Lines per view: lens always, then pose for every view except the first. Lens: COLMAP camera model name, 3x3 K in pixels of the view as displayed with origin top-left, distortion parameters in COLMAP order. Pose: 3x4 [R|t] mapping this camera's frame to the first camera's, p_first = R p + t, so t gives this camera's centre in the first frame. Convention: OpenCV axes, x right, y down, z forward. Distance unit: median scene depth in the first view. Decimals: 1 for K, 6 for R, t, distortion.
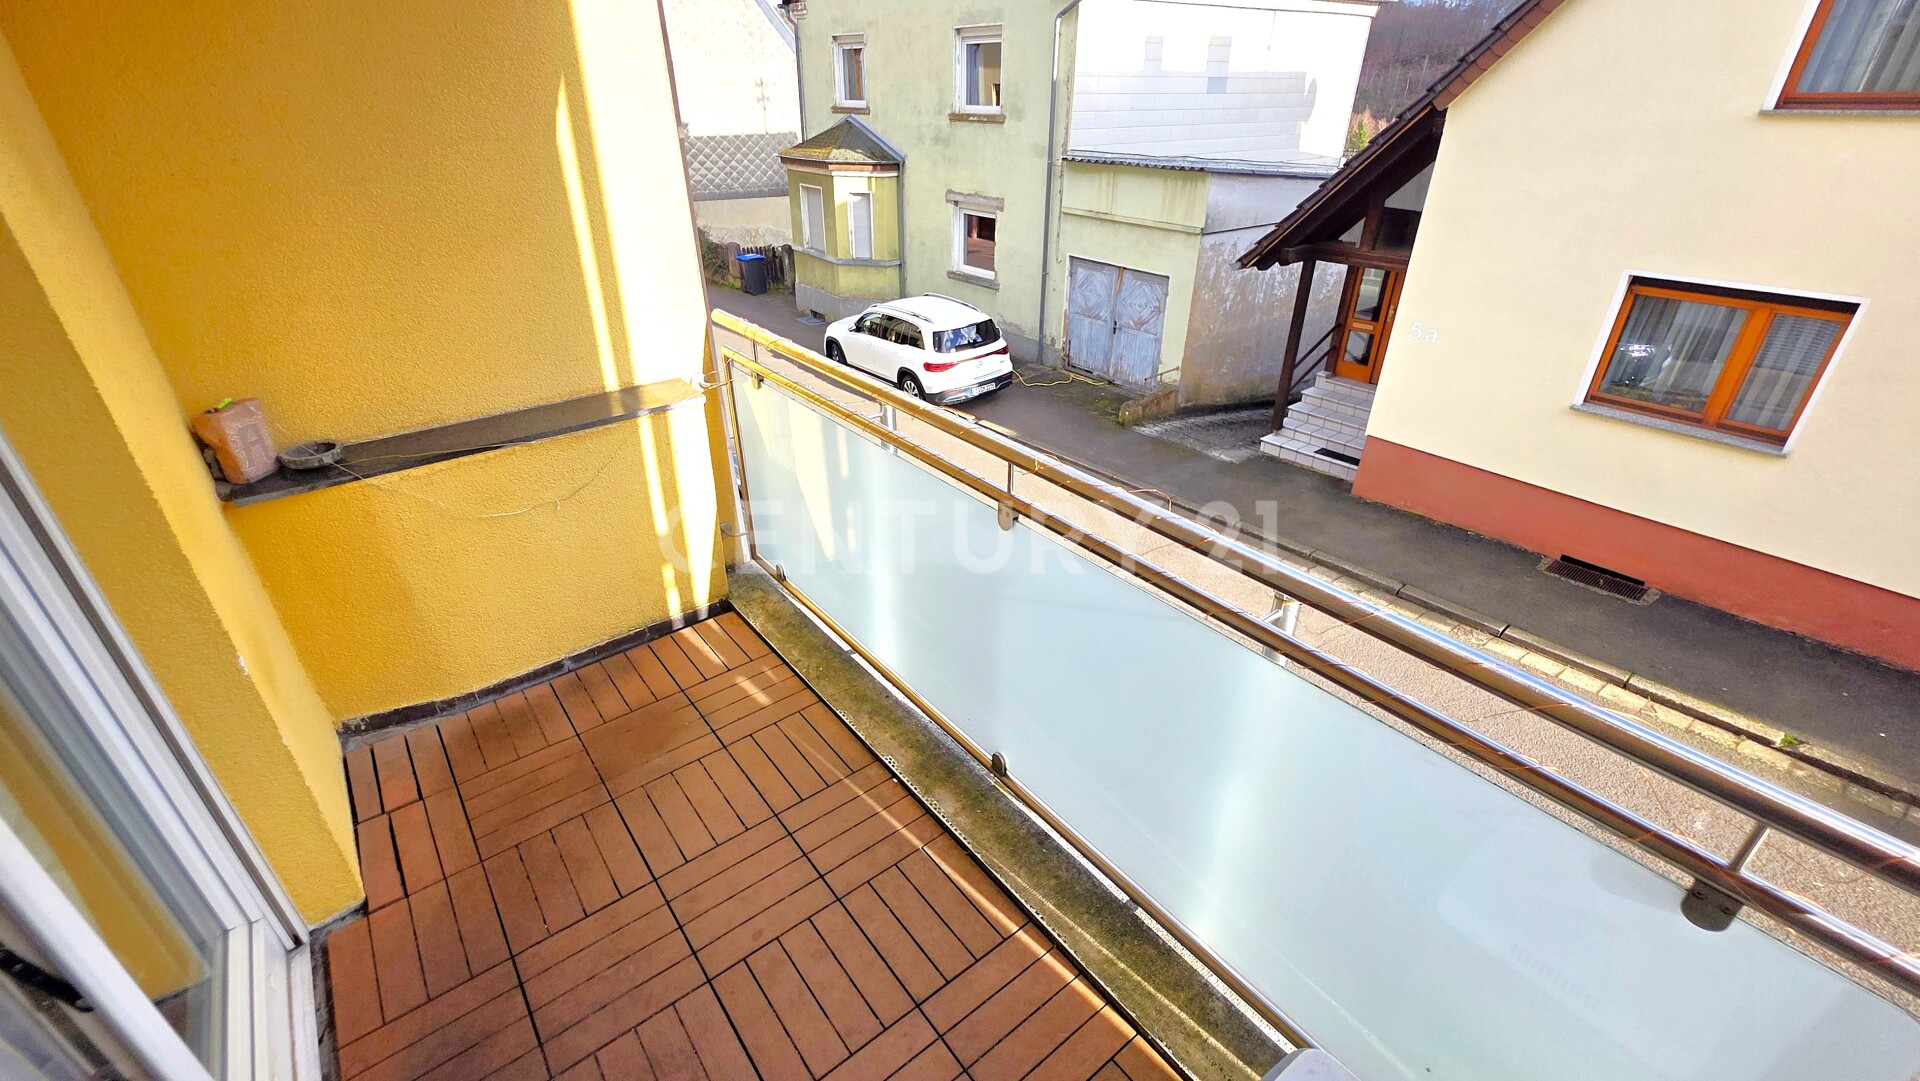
lens RADIAL K [[803.4, 0, 952.5], [0, 803.4, 542.5], [0, 0, 1]] dist [0.008801, -0.000104]
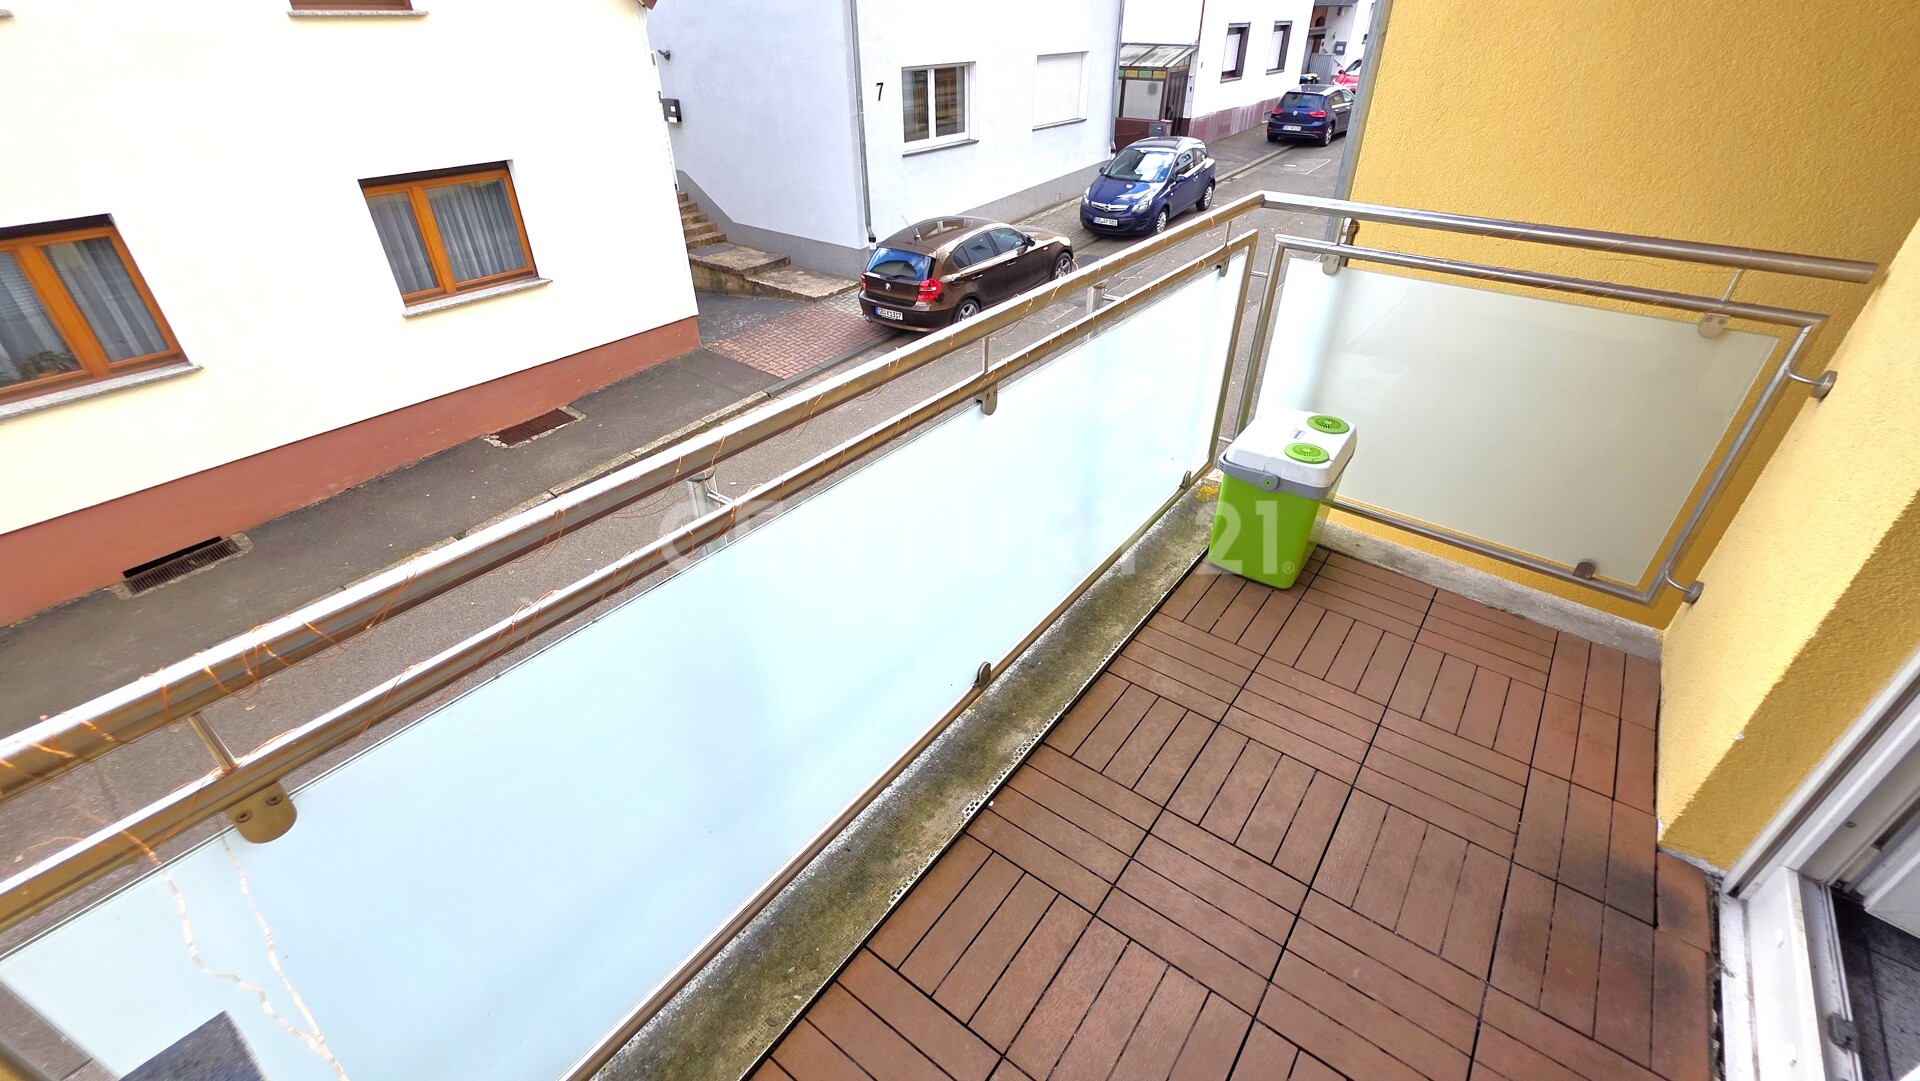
lens RADIAL K [[803.4, 0, 952.5], [0, 803.4, 542.5], [0, 0, 1]] dist [0.008801, -0.000104]
pose [[-0.256814, -0.533813, 0.805662, -0.522421], [0.480101, 0.653023, 0.585716, -0.339429], [-0.838778, 0.537219, 0.088579, 0.738905]]
